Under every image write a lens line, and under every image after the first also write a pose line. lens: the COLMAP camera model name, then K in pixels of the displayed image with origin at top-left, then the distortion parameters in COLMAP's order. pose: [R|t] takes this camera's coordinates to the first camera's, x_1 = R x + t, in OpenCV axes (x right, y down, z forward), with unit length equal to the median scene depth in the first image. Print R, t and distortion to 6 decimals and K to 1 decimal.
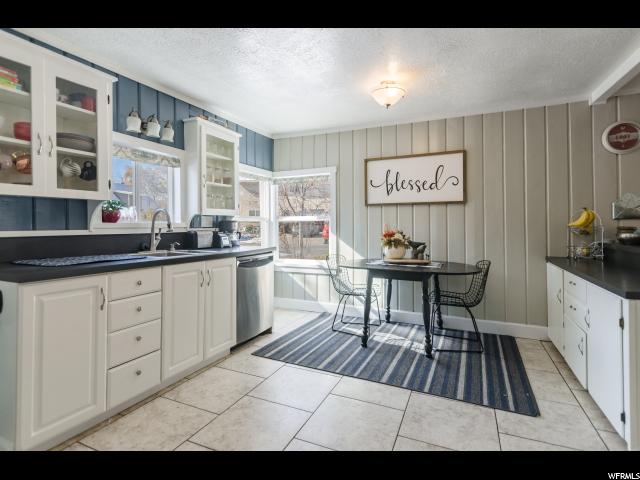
lens RADIAL K [[327.8, 0, 319.9], [0, 327.8, 226.8], [0, 0, 1]] dist [0.002324, 0.000558]
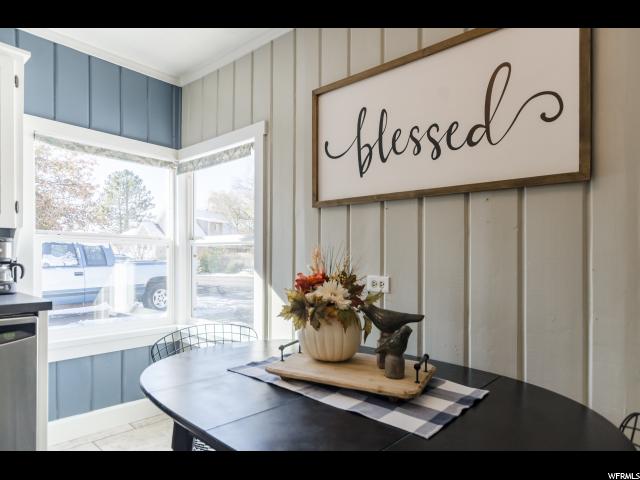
lens RADIAL K [[387.4, 0, 315.8], [0, 387.4, 254.7], [0, 0, 1]] dist [0.001280, -0.000189]
pose [[0.956055, 0.018895, -0.292579, 0.368212], [-0.022753, 0.999693, -0.009789, -0.000958], [0.292304, 0.016016, 0.956191, 0.714259]]
